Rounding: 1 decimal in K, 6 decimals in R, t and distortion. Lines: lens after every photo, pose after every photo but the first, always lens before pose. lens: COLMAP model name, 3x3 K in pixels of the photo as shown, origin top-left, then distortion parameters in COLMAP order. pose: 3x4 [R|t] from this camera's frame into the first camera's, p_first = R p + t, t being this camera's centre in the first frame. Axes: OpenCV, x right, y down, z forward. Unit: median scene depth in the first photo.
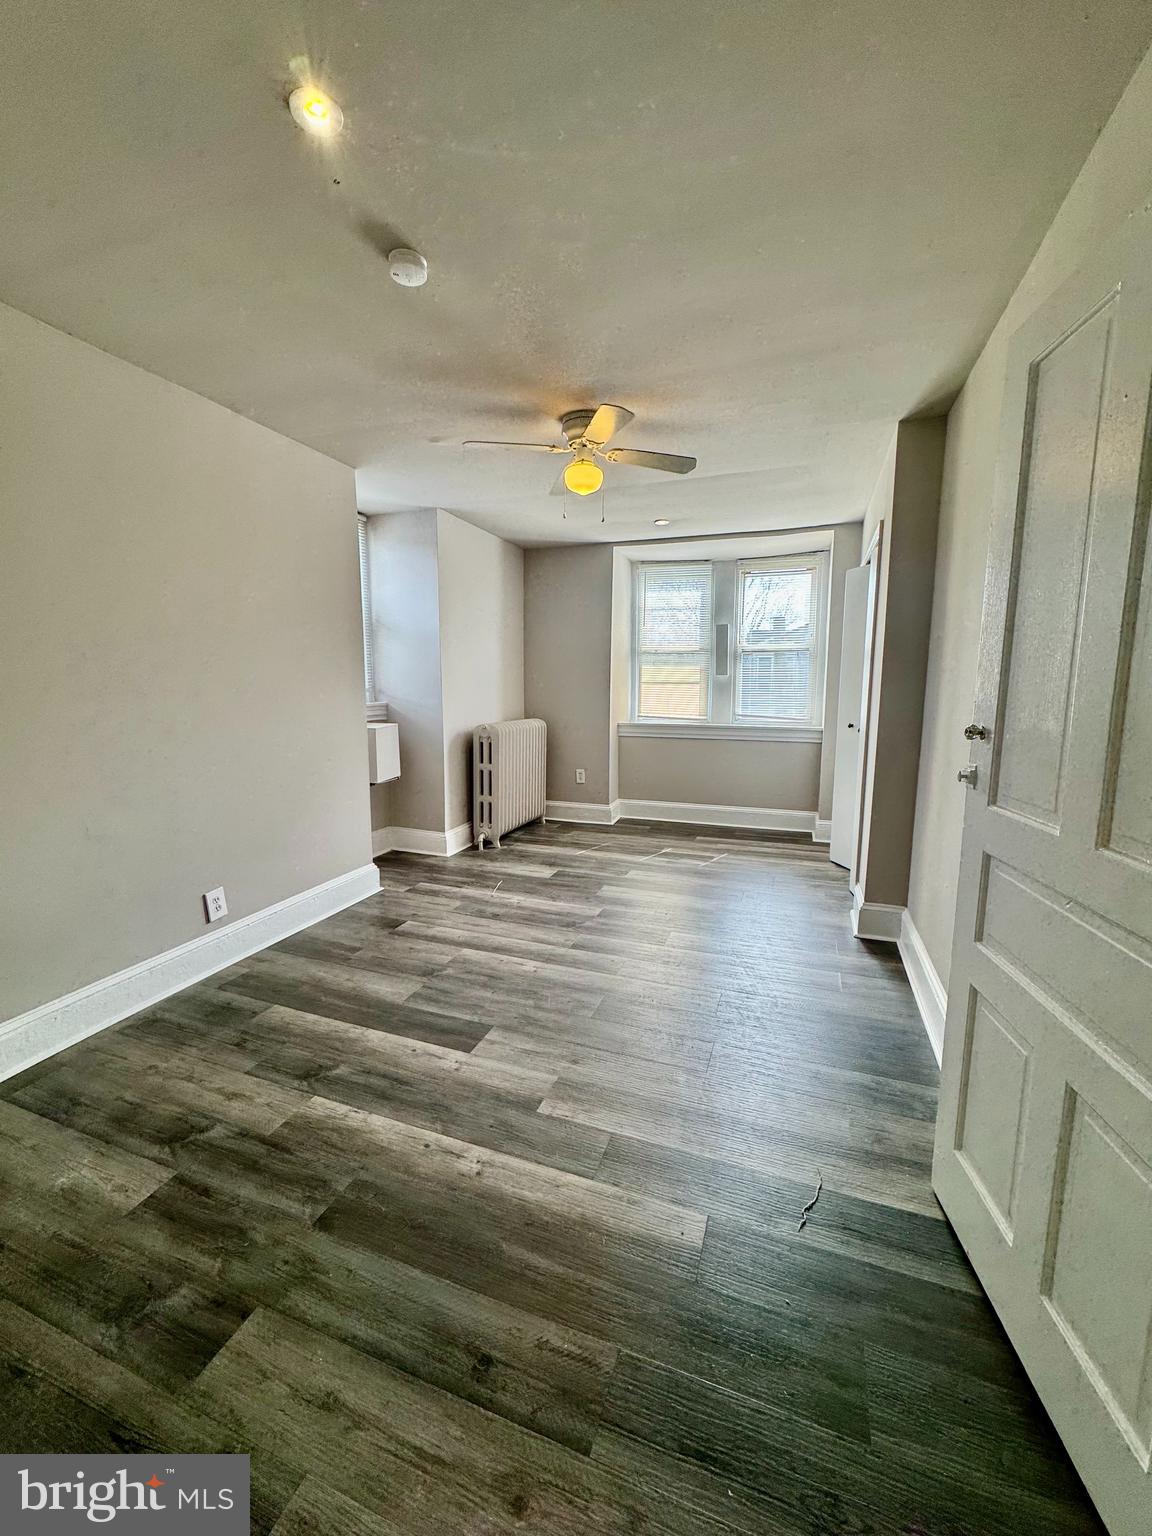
lens RADIAL K [[610.5, 0, 577.4], [0, 610.5, 767.6], [0, 0, 1]] dist [-0.003563, -0.000289]
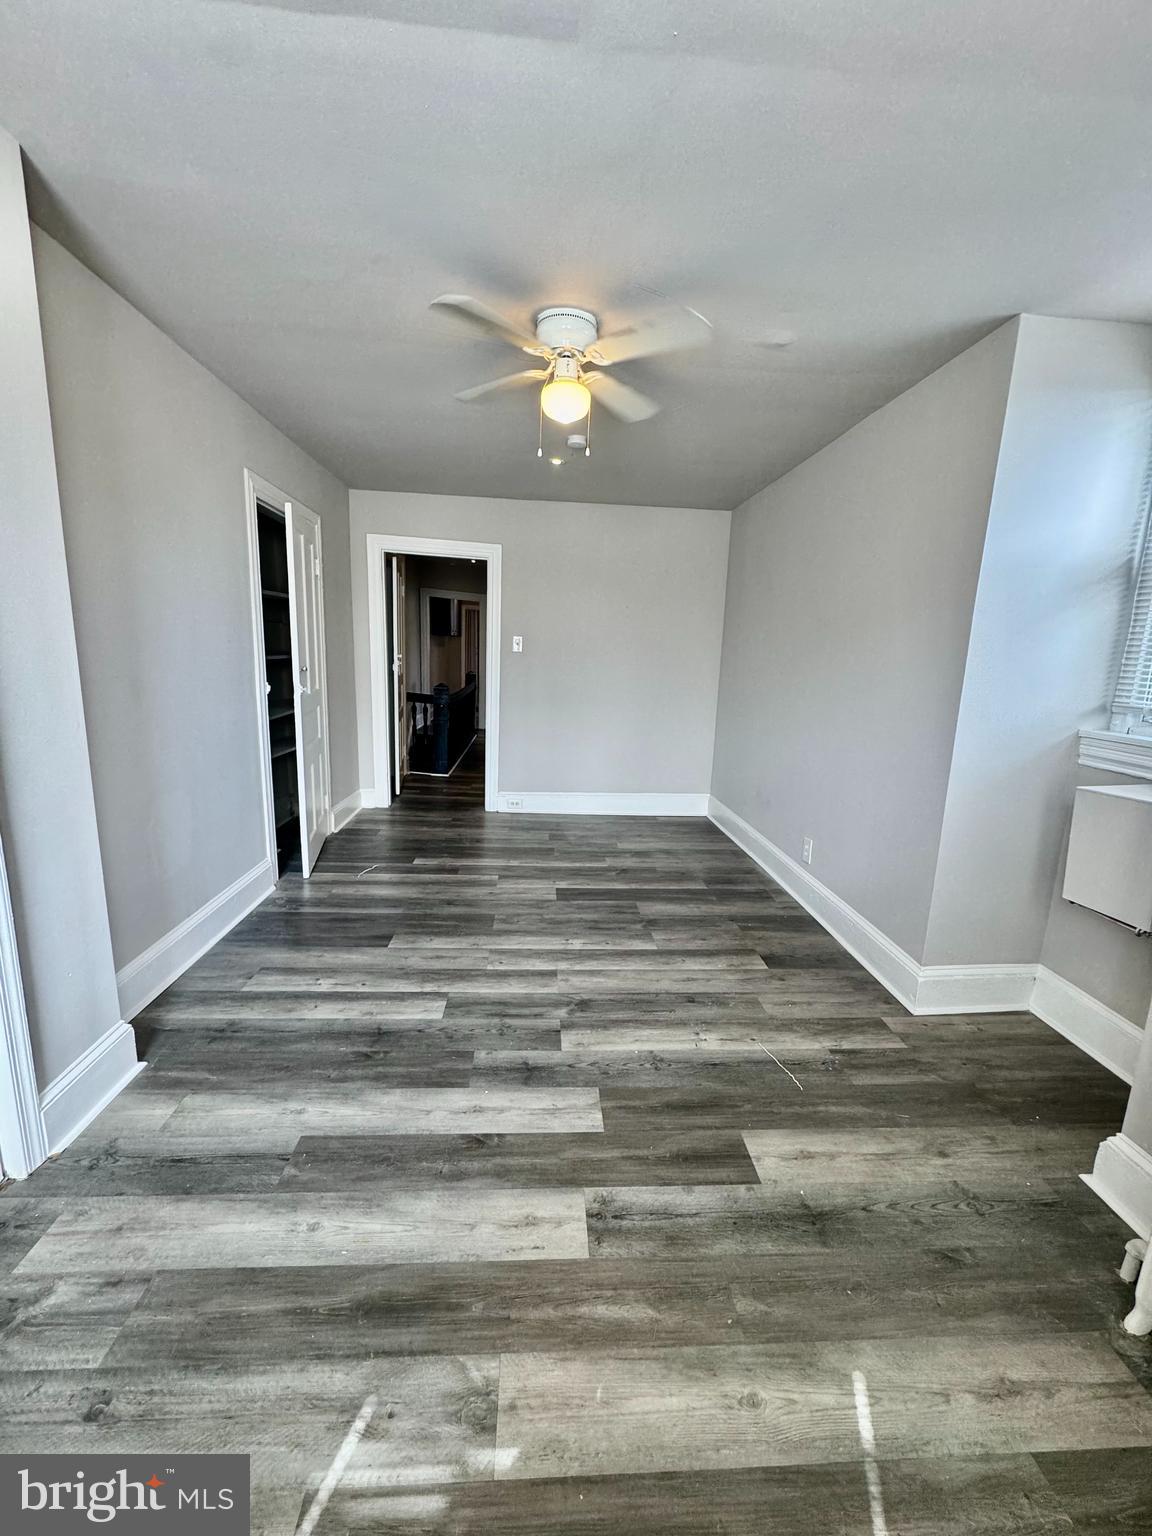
lens RADIAL K [[610.5, 0, 577.4], [0, 610.5, 767.6], [0, 0, 1]] dist [-0.003563, -0.000289]
pose [[-0.913053, 0.040174, -0.405856, 0.300133], [-0.098861, 0.943655, 0.315818, -0.254256], [0.395676, 0.328482, -0.857636, 1.656337]]
